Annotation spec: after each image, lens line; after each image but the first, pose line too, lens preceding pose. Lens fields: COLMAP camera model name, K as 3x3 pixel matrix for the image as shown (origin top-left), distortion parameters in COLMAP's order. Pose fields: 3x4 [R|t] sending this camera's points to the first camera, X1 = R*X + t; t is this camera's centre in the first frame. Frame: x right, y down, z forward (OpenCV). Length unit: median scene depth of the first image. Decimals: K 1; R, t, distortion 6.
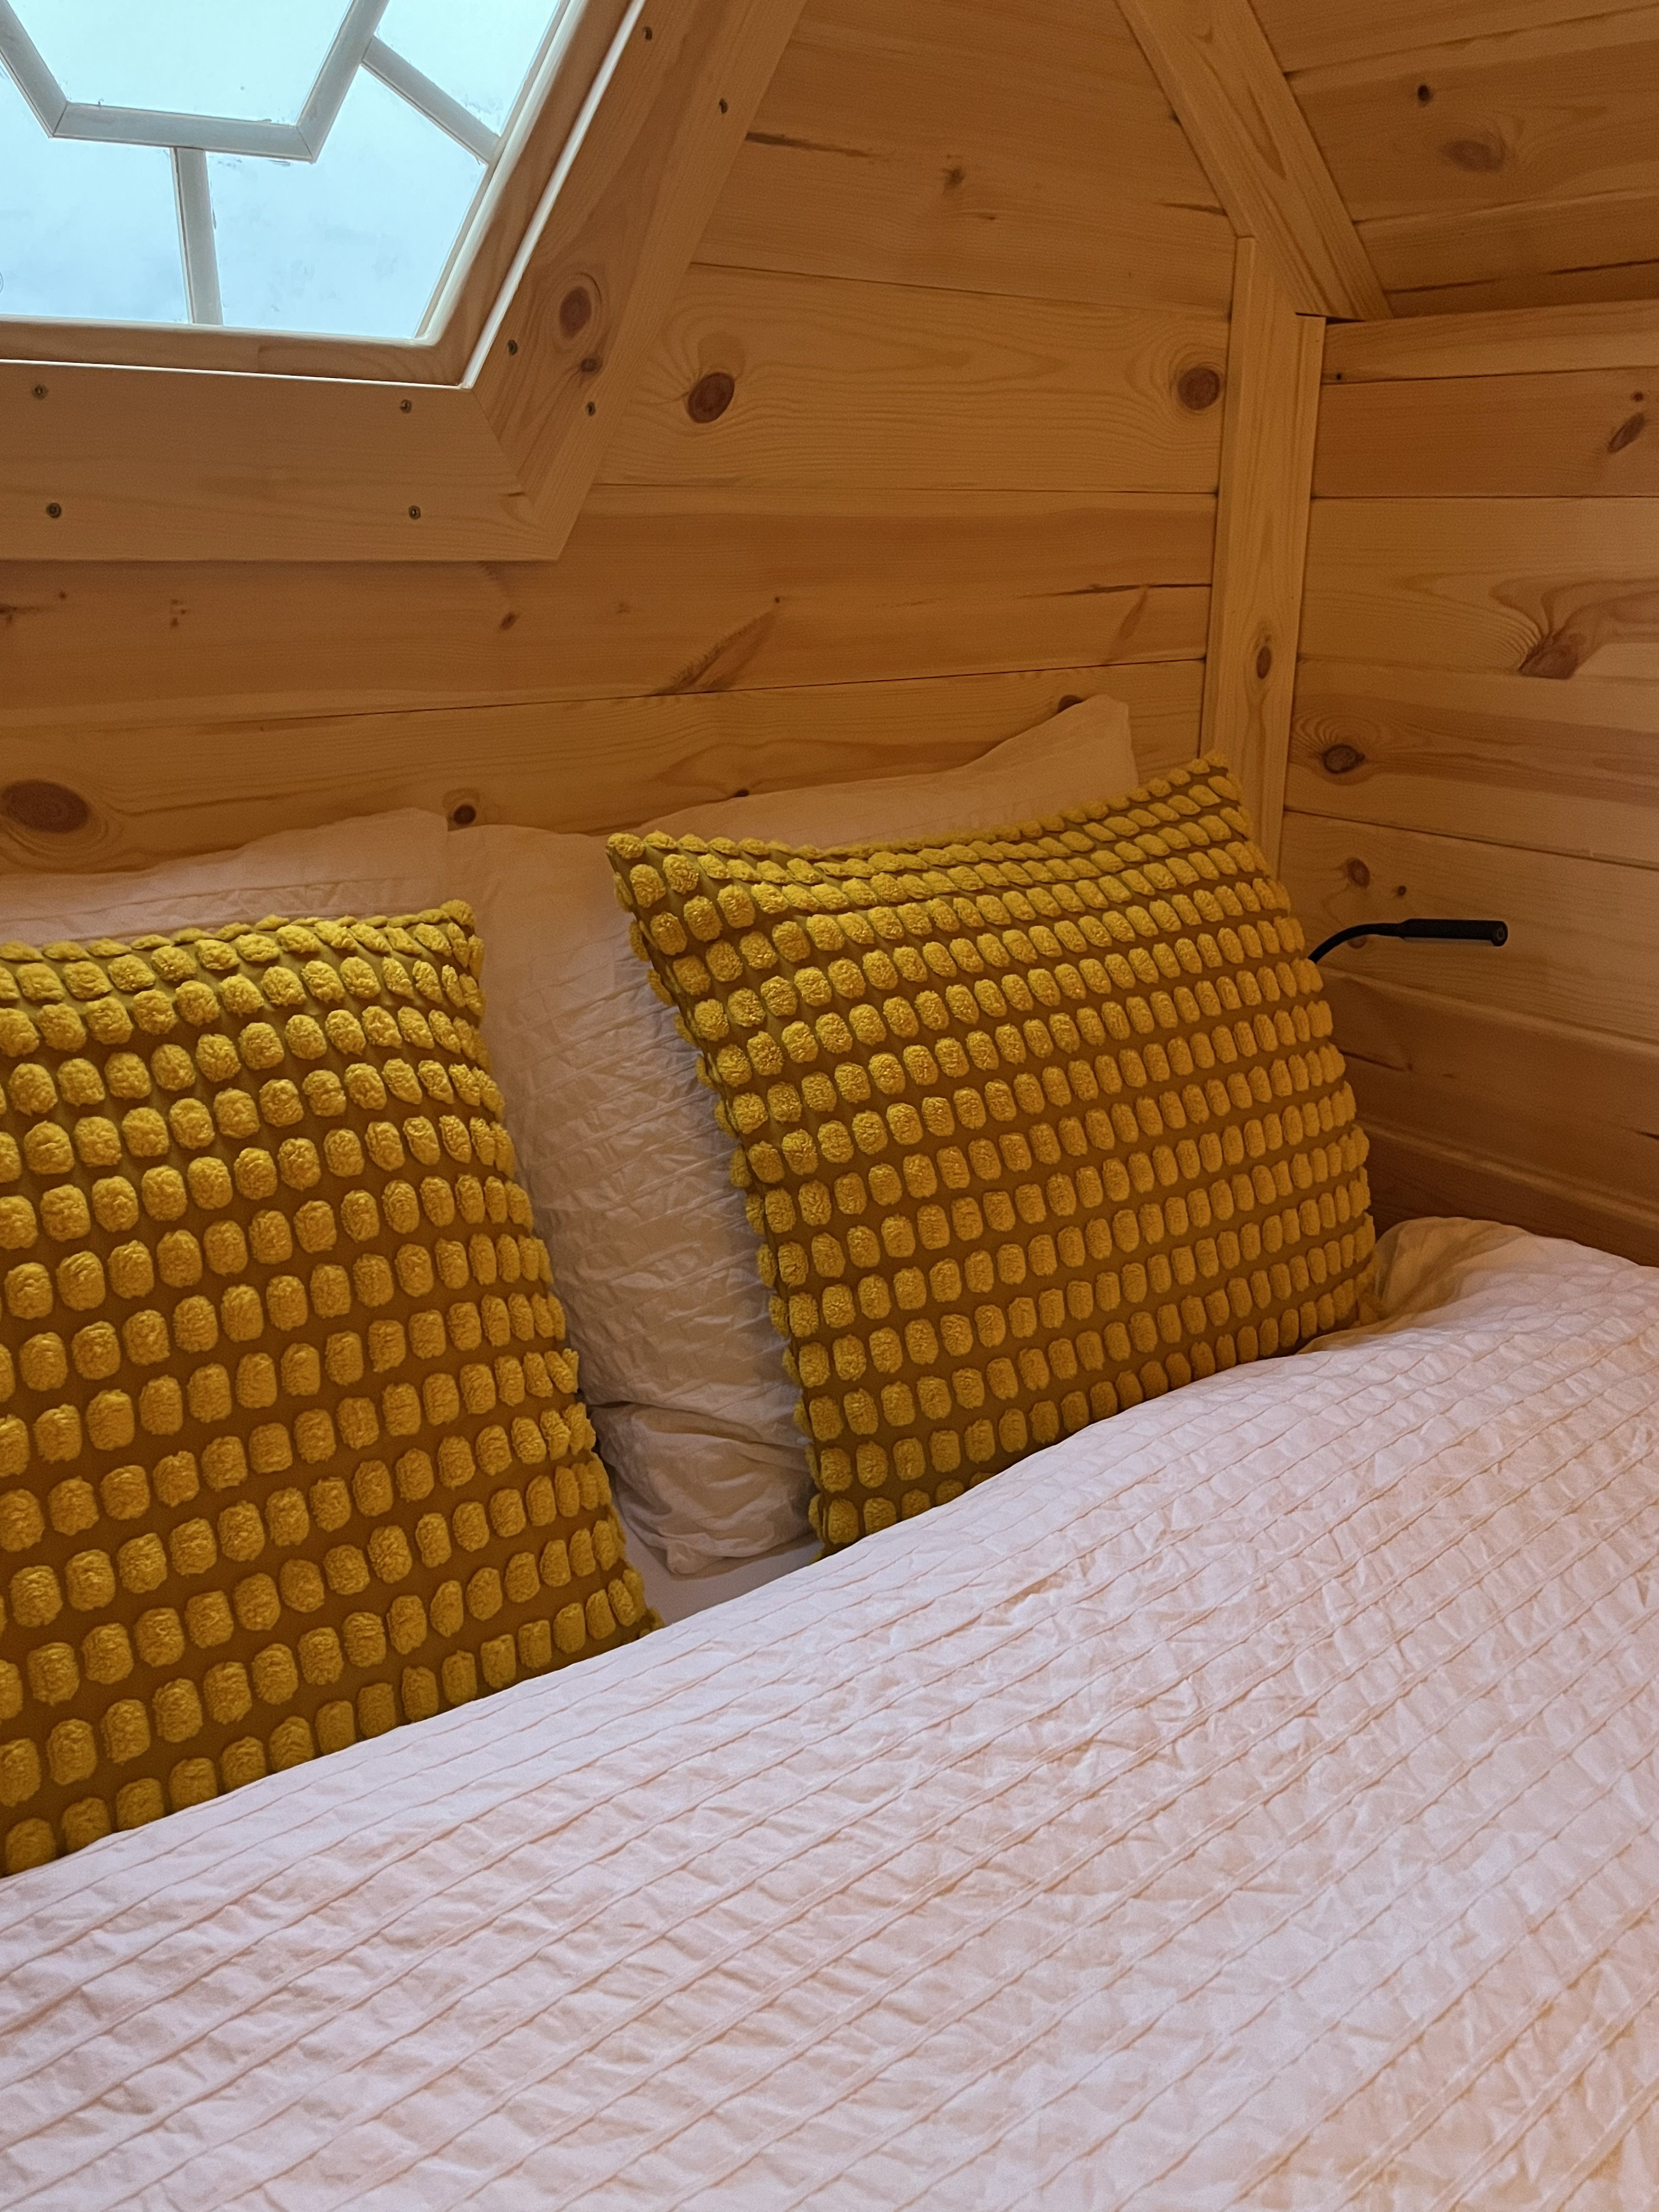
lens RADIAL K [[1765.9, 0, 823.4], [0, 1765.9, 1118.6], [0, 0, 1]] dist [0.003226, -0.006349]
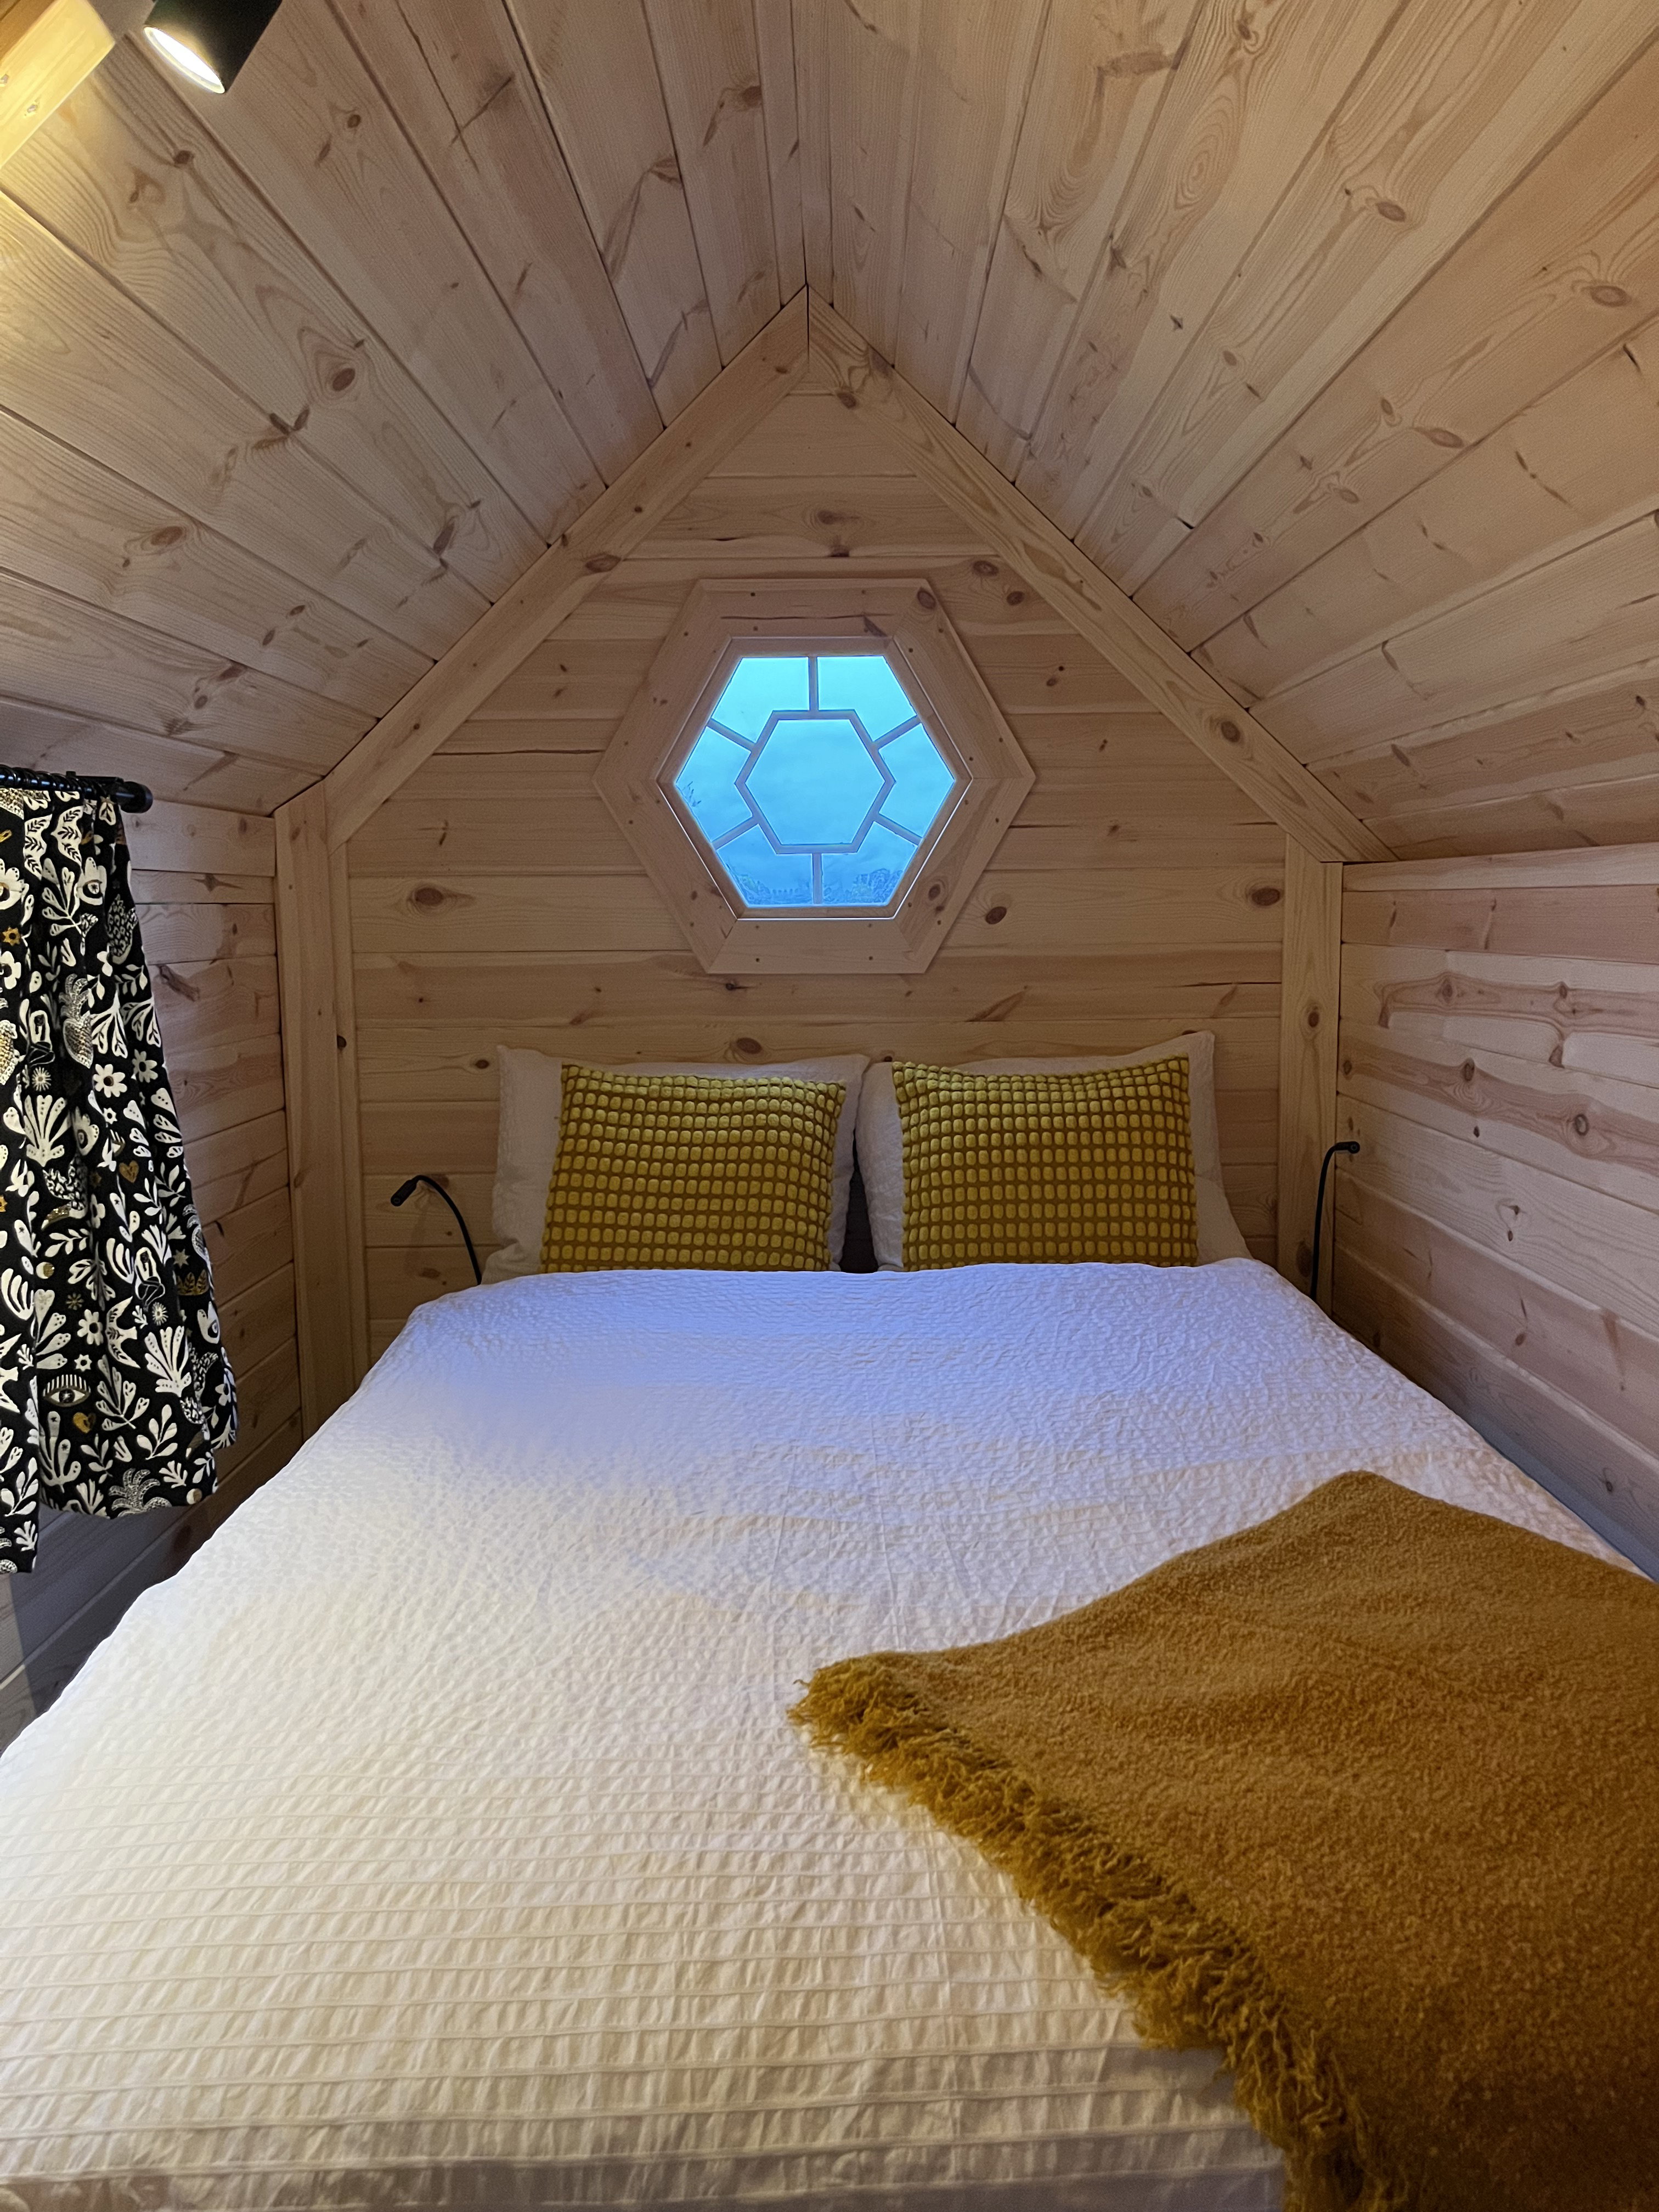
lens RADIAL K [[1667.3, 0, 836.4], [0, 1667.3, 1102.9], [0, 0, 1]] dist [-0.011974, -0.023727]
pose [[0.781917, 0.054694, -0.620978, 1.374467], [-0.185098, 0.971588, -0.147495, 0.300102], [0.595268, 0.230271, 0.769825, -1.069235]]
